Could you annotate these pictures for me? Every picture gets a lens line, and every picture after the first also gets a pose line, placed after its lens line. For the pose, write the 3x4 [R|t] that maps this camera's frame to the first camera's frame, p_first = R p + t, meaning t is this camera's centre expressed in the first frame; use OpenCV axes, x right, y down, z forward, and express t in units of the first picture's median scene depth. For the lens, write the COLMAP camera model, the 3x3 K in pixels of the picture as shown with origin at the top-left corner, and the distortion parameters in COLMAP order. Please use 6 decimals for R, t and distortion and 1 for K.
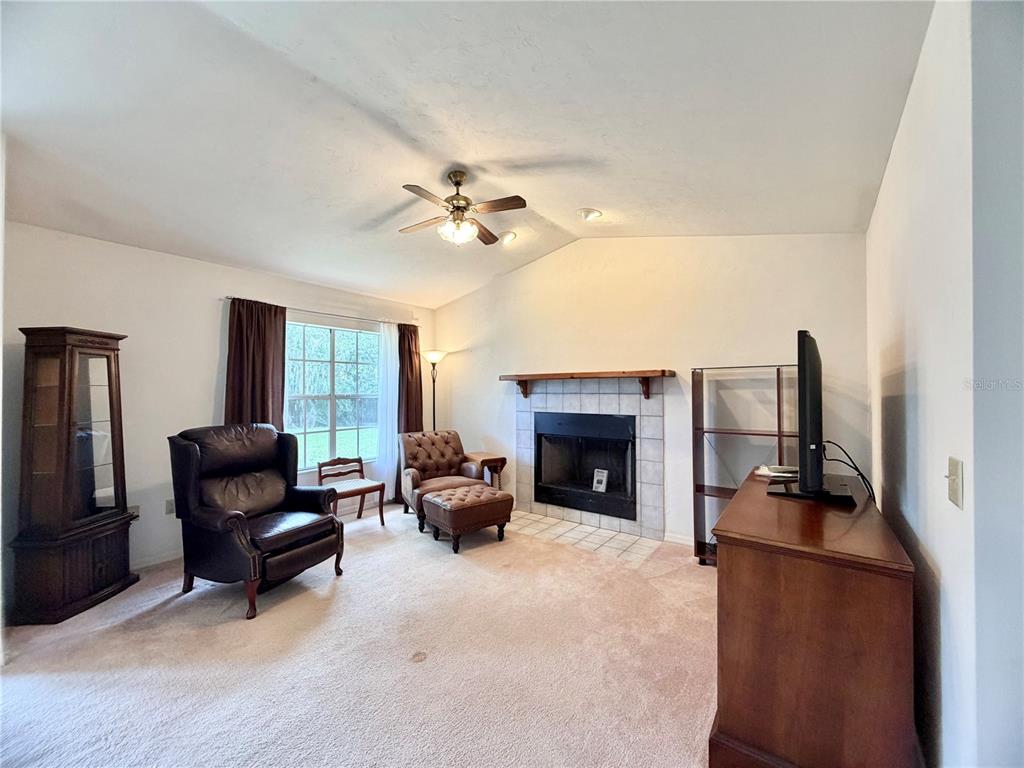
lens RADIAL K [[410.9, 0, 512.0], [0, 410.9, 384.0], [0, 0, 1]] dist [0.000864, 0.000195]
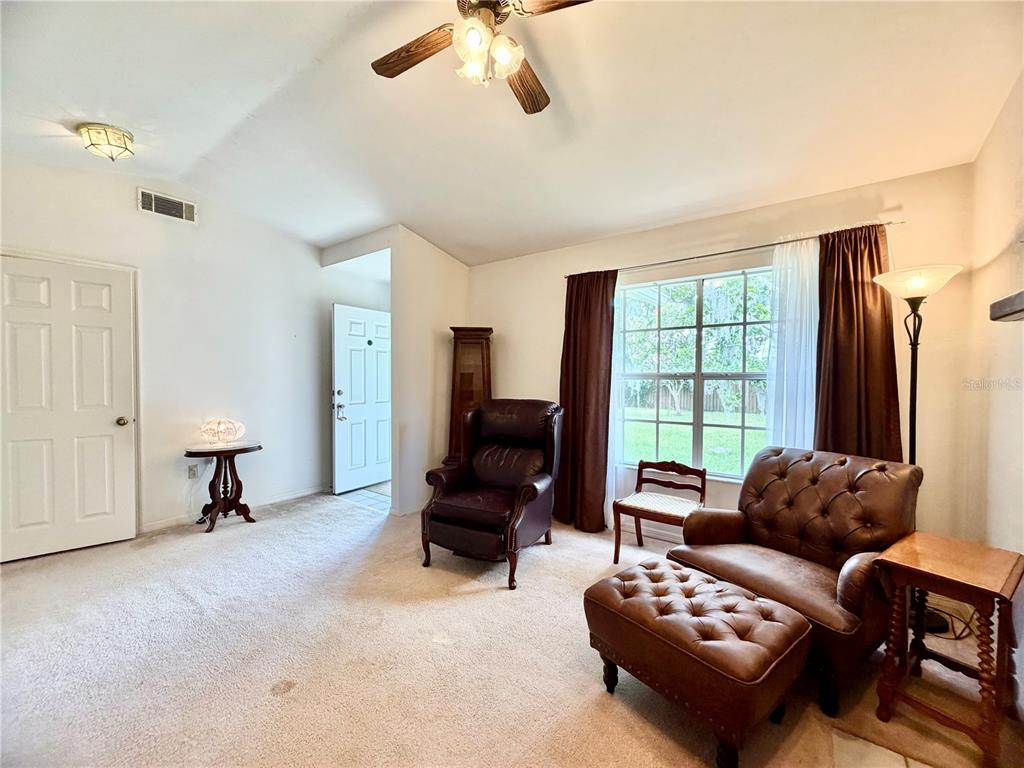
lens RADIAL K [[410.9, 0, 512.0], [0, 410.9, 384.0], [0, 0, 1]] dist [0.000864, 0.000195]
pose [[0.000921, 0.020072, -0.999798, 0.293072], [0.011267, 0.999735, 0.020081, 0.030074], [0.999936, -0.011284, 0.000694, 0.751295]]
